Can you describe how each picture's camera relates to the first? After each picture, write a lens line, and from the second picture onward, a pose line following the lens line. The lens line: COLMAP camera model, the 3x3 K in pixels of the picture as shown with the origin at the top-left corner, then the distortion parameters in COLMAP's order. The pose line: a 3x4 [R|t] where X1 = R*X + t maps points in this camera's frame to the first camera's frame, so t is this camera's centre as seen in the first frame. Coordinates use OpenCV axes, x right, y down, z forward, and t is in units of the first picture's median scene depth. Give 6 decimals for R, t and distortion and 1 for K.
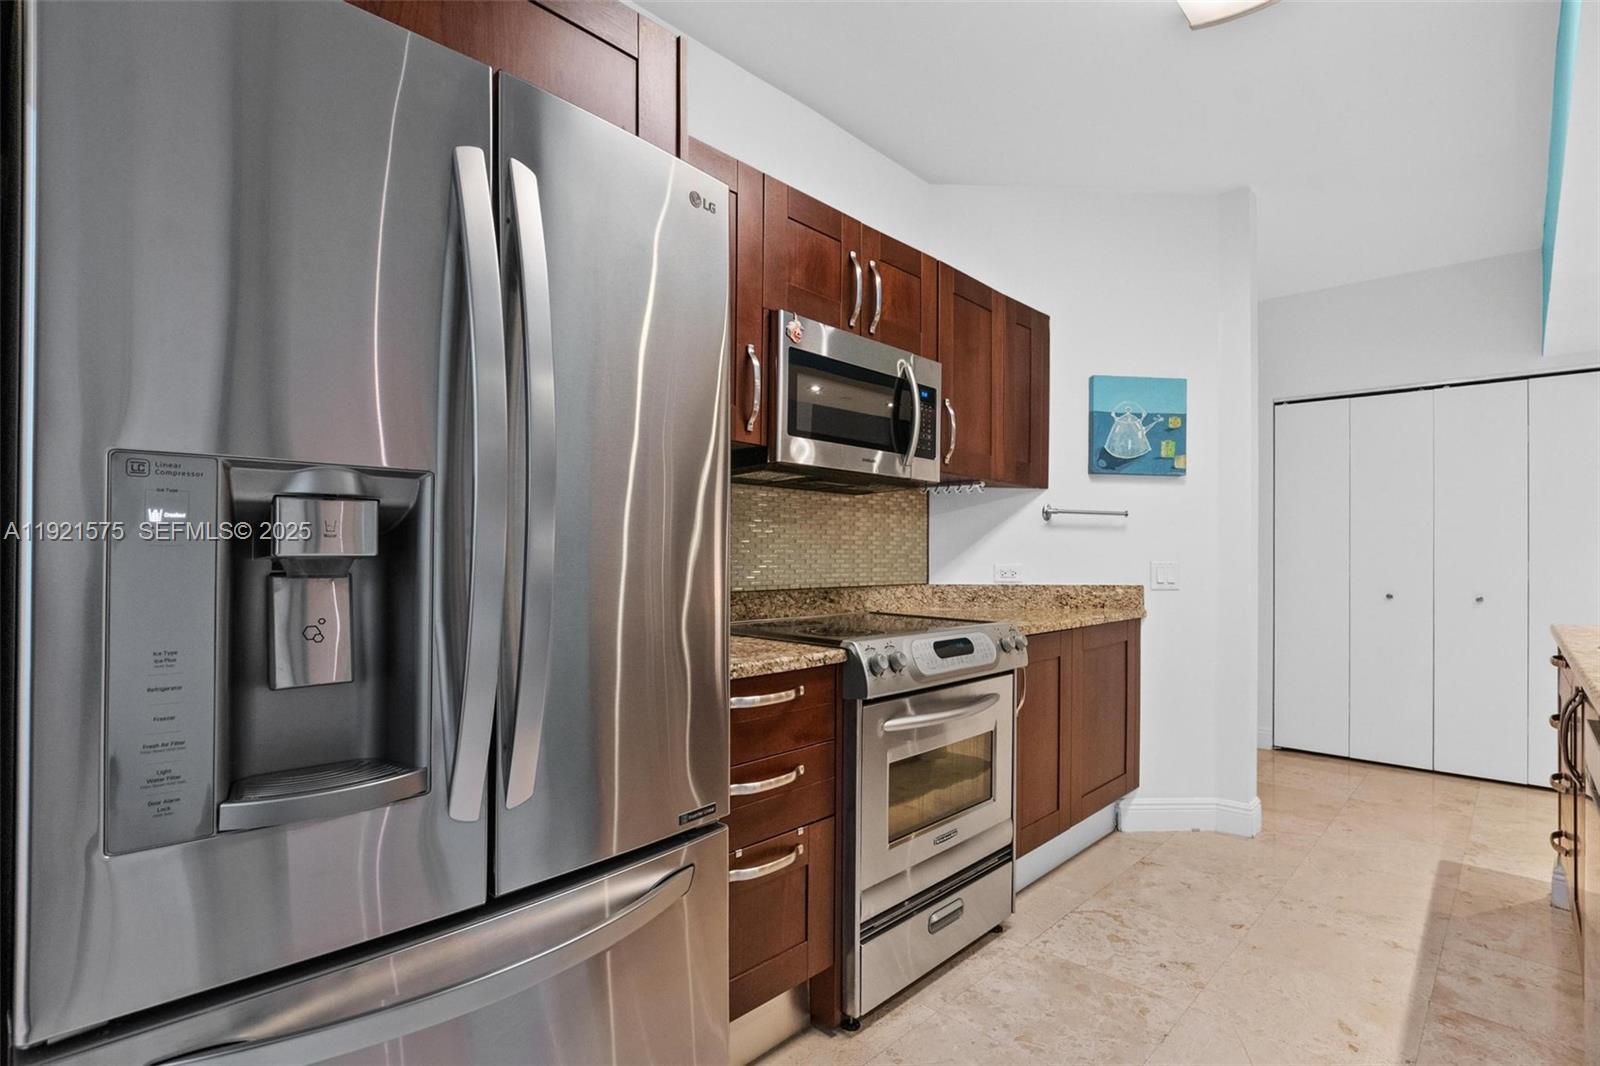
lens RADIAL K [[778.5, 0, 804.1], [0, 778.5, 552.9], [0, 0, 1]] dist [-0.001561, 0.000187]
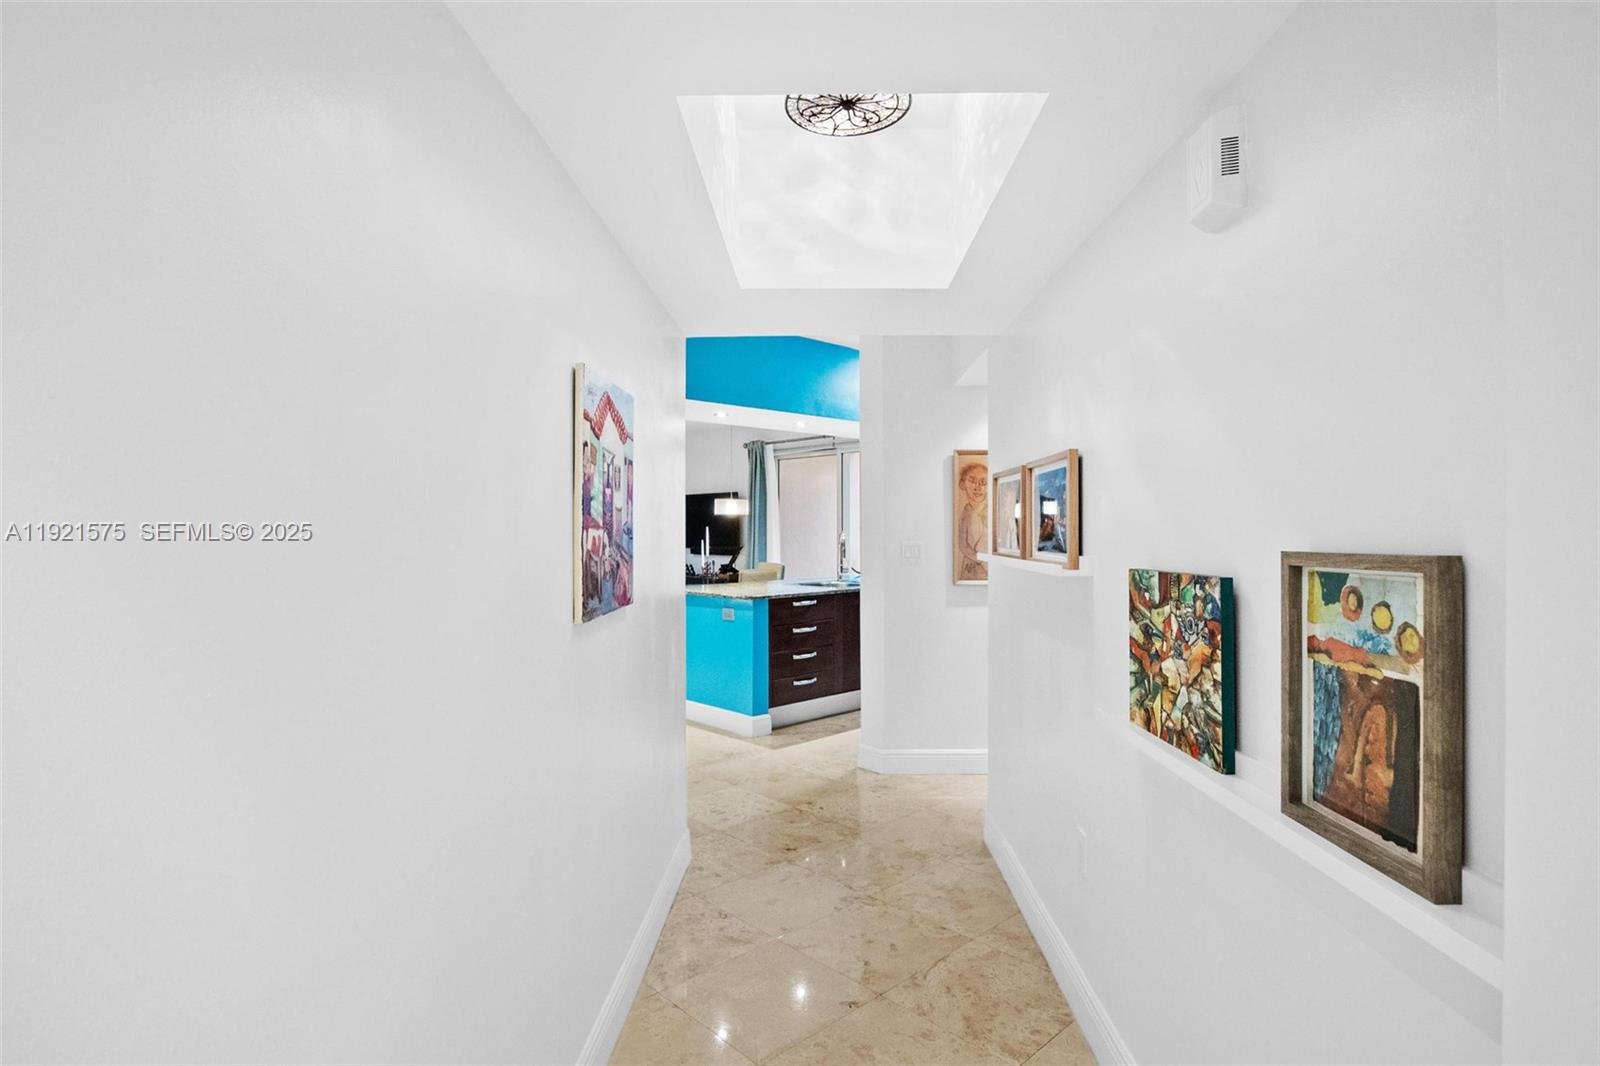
lens RADIAL K [[800.9, 0, 800.0], [0, 800.9, 533.0], [0, 0, 1]] dist [-0.000323, -0.000043]
pose [[-0.997753, -0.007366, 0.066589, 0.652192], [-0.007234, 0.999971, 0.002225, -0.060261], [-0.066604, 0.001738, -0.997778, 2.623417]]
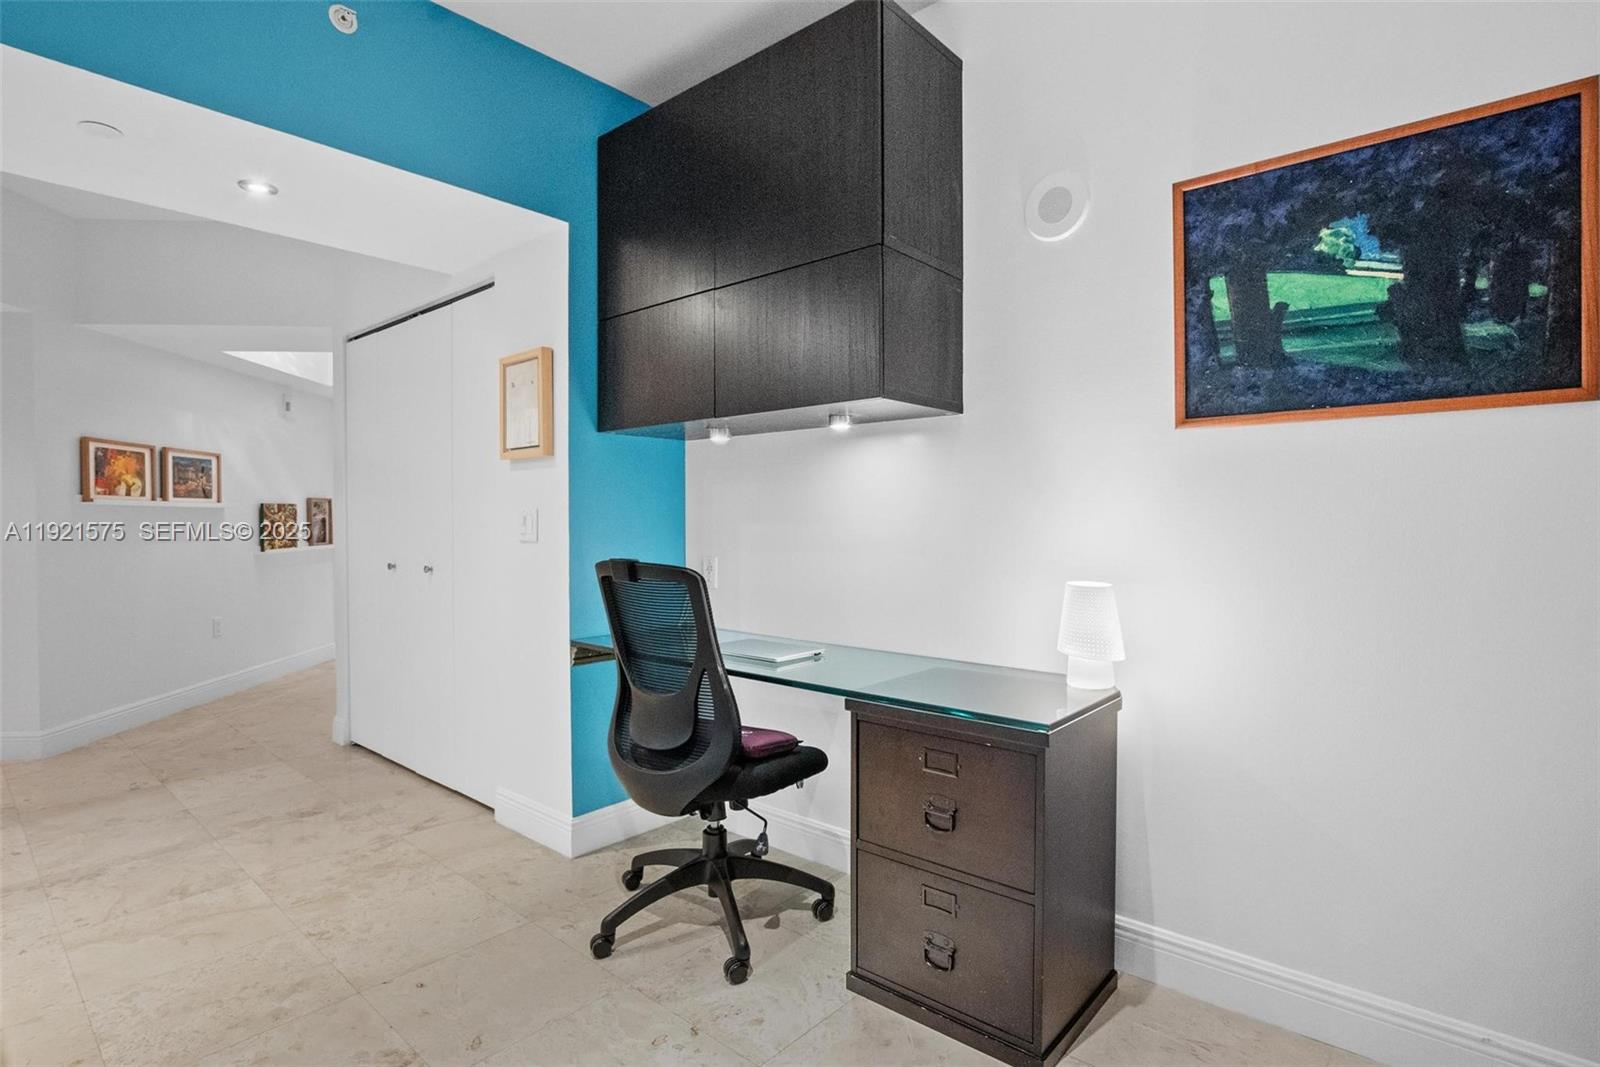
lens RADIAL K [[796.0, 0, 800.0], [0, 796.0, 533.5], [0, 0, 1]] dist [-0.021148, 0.000152]
pose [[0.999786, -0.008046, 0.019051, 1.647419], [0.007721, 0.999824, 0.017117, 0.012687], [-0.019186, -0.016966, 0.999672, 0.186241]]
